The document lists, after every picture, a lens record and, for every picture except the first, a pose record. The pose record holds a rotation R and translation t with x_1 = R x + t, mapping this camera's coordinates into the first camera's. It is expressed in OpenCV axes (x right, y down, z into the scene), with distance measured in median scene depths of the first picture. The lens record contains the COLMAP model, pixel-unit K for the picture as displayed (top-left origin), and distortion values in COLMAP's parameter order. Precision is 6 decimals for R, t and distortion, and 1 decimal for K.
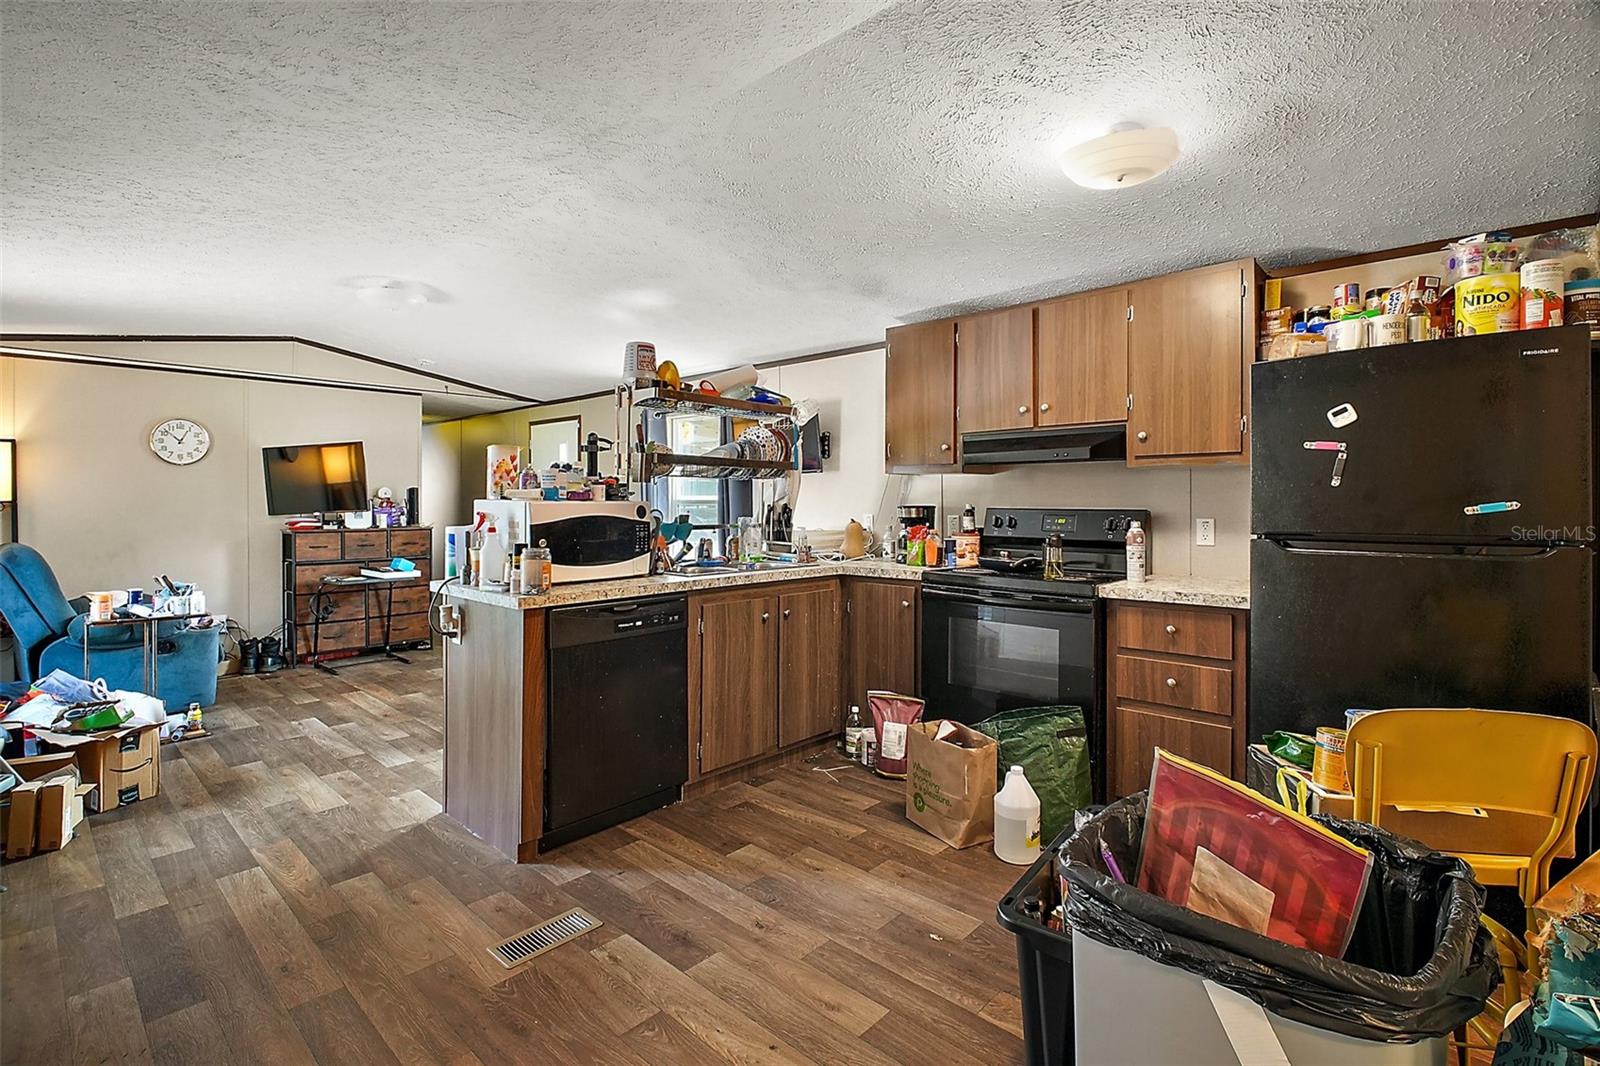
lens RADIAL K [[753.5, 0, 791.6], [0, 753.5, 508.7], [0, 0, 1]] dist [-0.004397, -0.000550]
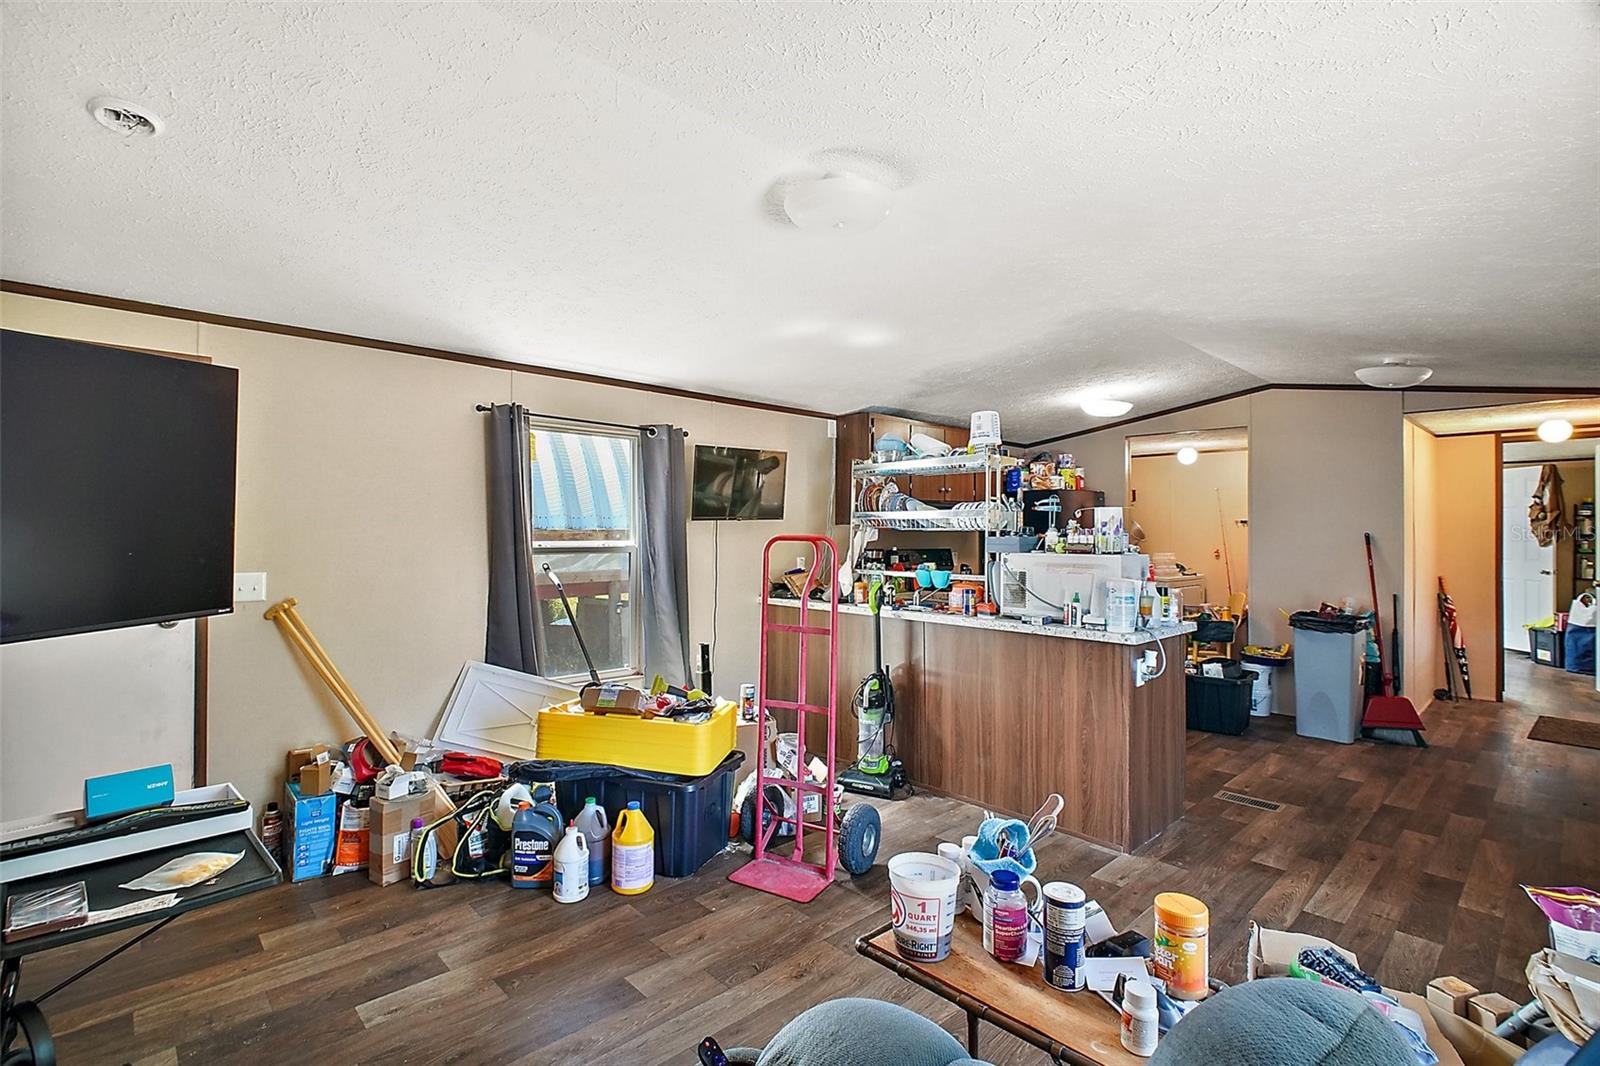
lens RADIAL K [[740.8, 0, 800.0], [0, 740.8, 533.0], [0, 0, 1]] dist [-0.002332, 0.000141]
pose [[0.054815, -0.002759, 0.998493, -1.628080], [0.004047, 0.999989, 0.002541, -0.052496], [-0.998488, 0.003901, 0.054826, 1.504522]]
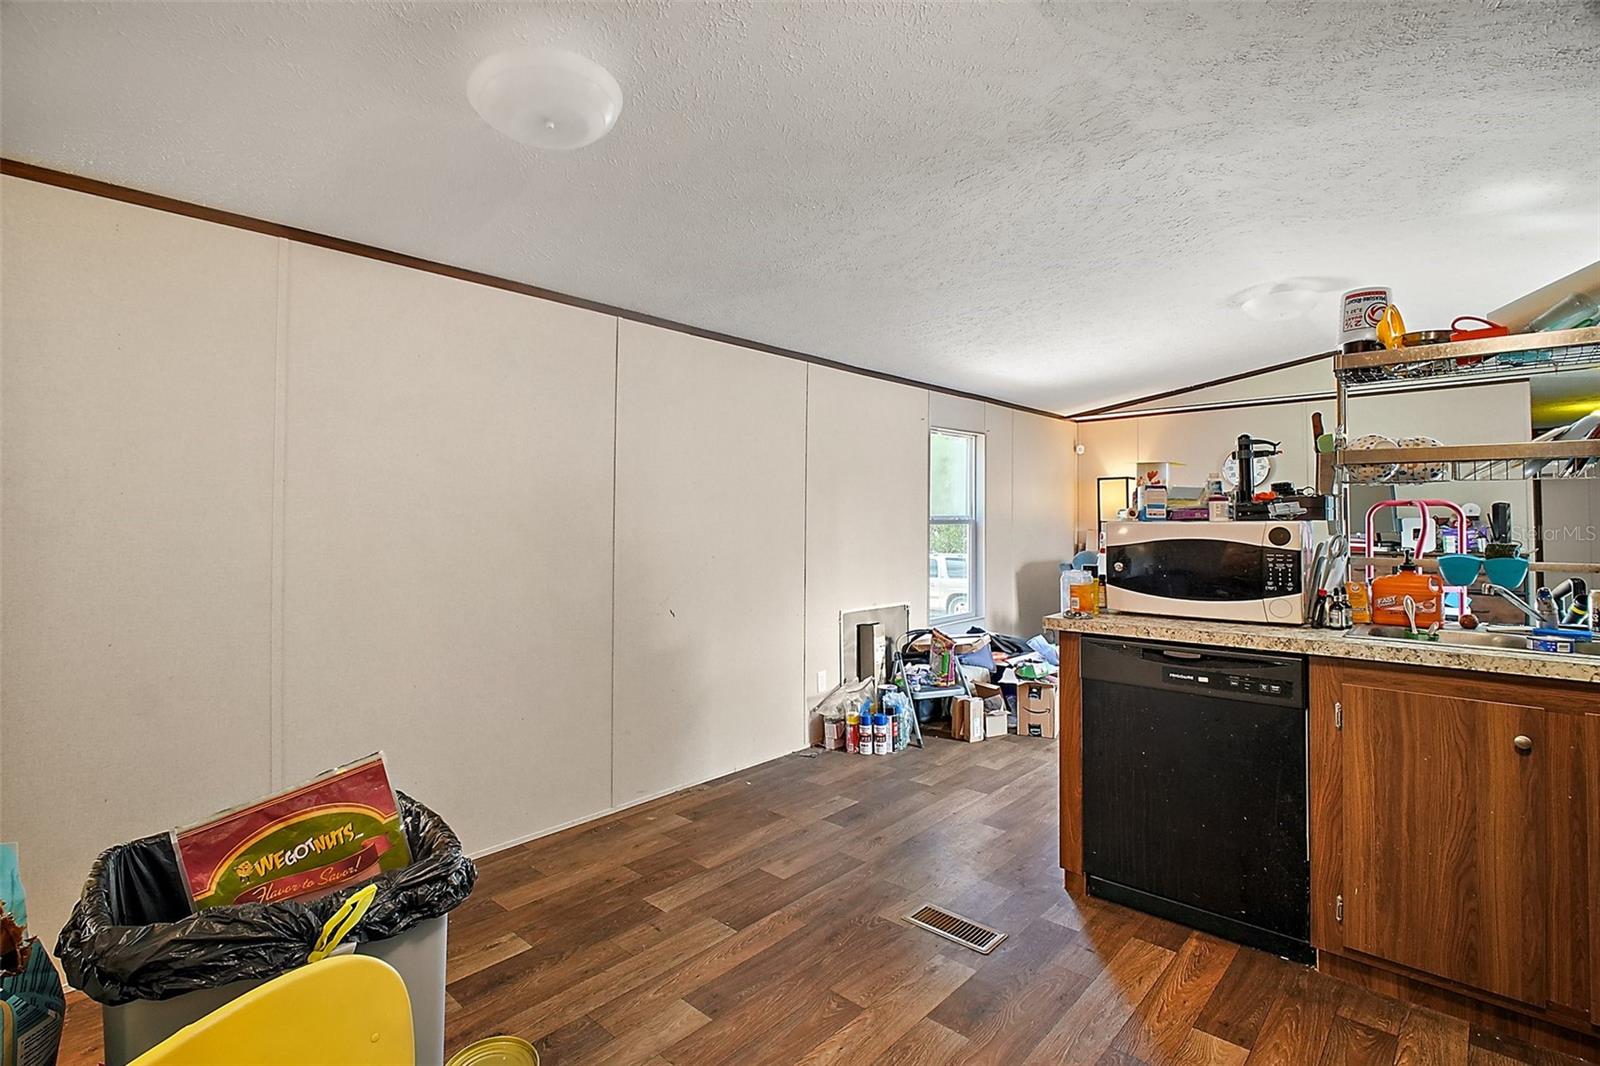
lens RADIAL K [[753.5, 0, 791.6], [0, 753.5, 508.7], [0, 0, 1]] dist [-0.004397, -0.000550]
pose [[0.005885, -0.015885, -0.999857, 0.582705], [-0.009481, 0.999828, -0.015940, -0.006969], [0.999938, 0.009574, 0.005734, 0.583653]]
